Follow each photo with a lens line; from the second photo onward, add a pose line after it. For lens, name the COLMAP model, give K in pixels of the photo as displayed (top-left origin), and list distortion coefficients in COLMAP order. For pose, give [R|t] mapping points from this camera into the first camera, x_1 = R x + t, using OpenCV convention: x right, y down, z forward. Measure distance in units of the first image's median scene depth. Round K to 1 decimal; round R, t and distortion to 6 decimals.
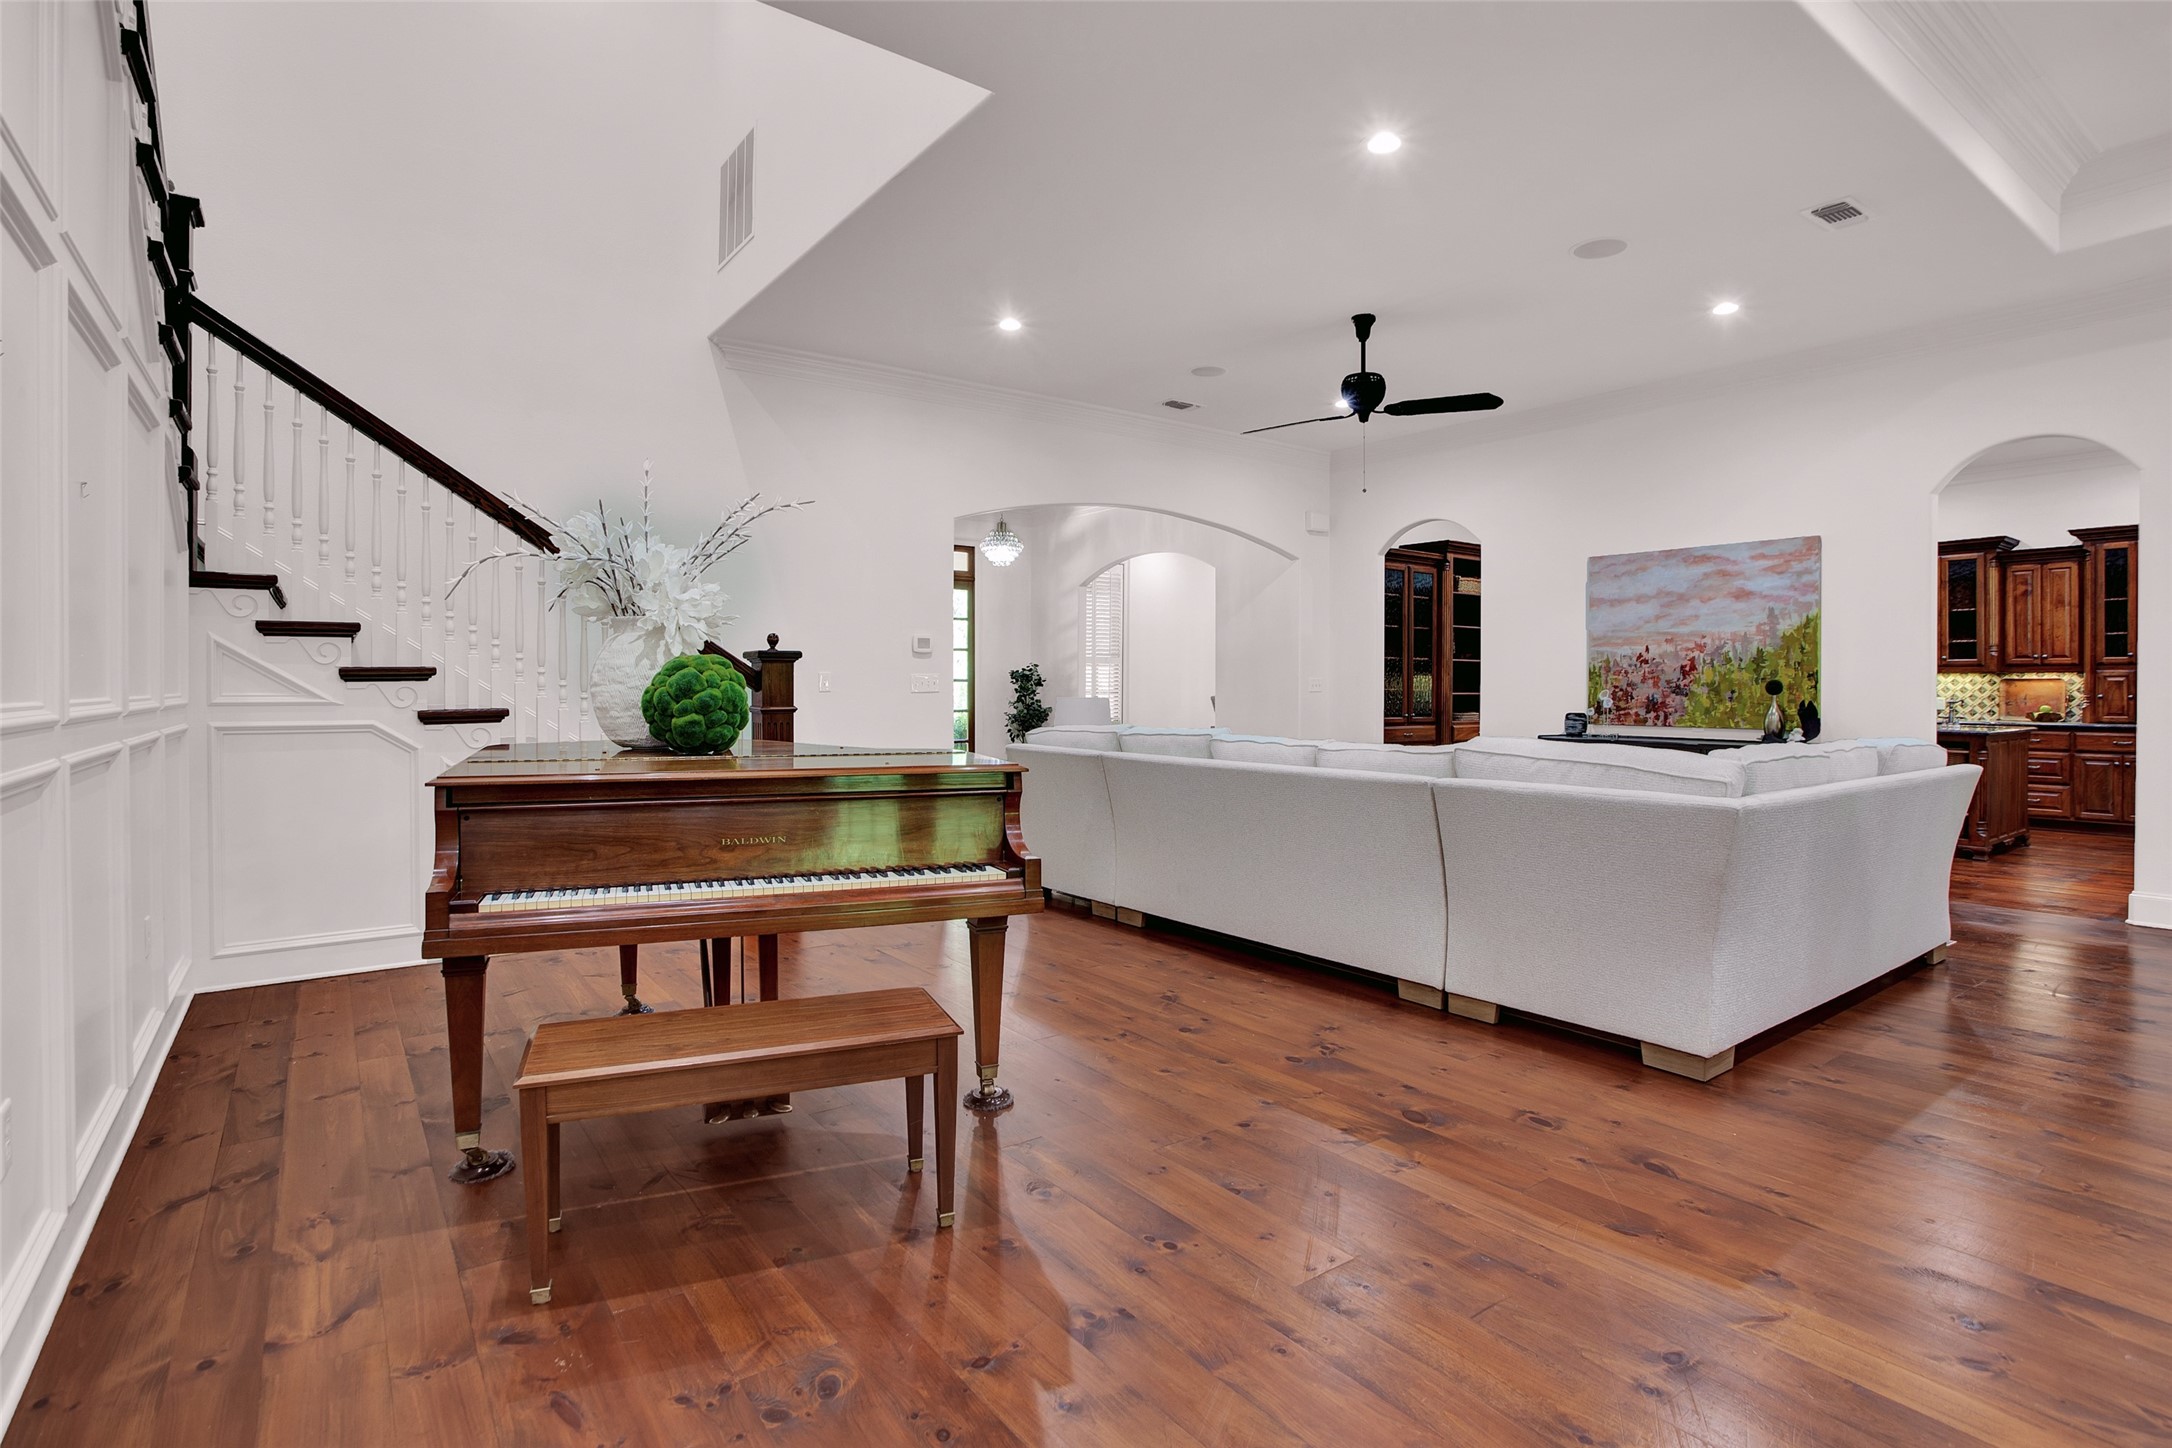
lens RADIAL K [[1069.3, 0, 1082.2], [0, 1069.3, 696.7], [0, 0, 1]] dist [-0.061676, 0.021612]
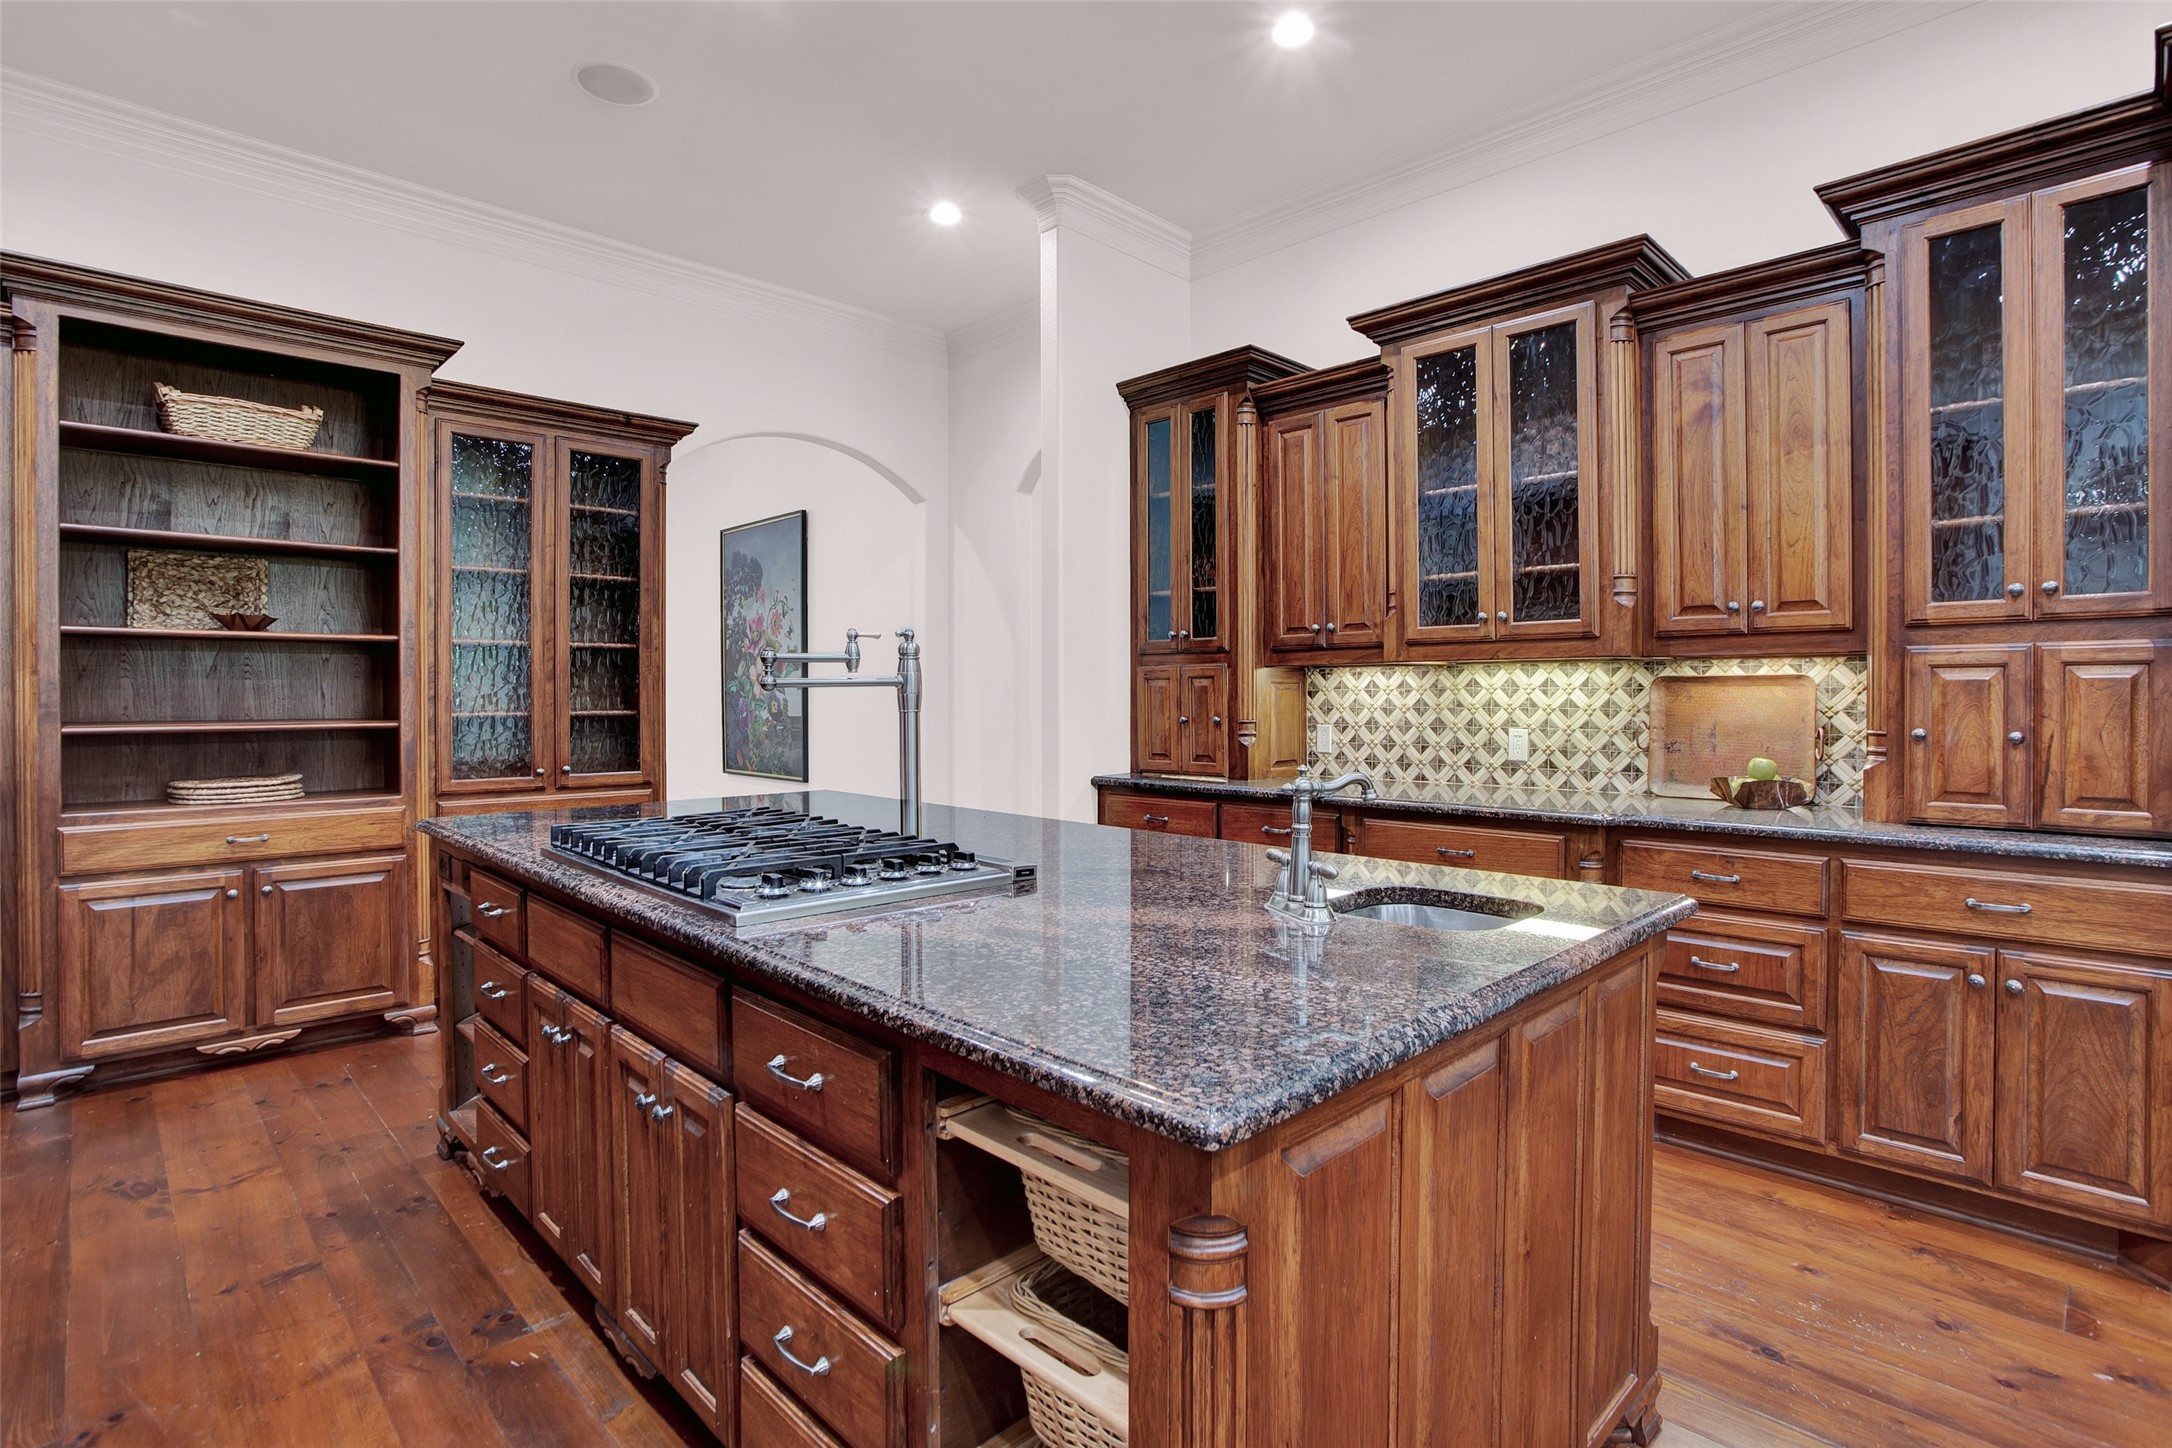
lens RADIAL K [[1069.3, 0, 1082.2], [0, 1069.3, 696.7], [0, 0, 1]] dist [-0.061676, 0.021612]
pose [[0.989431, 0.003794, 0.144955, 0.671439], [-0.002714, 0.999967, -0.007652, -0.007663], [-0.144979, 0.007178, 0.989409, 0.699638]]
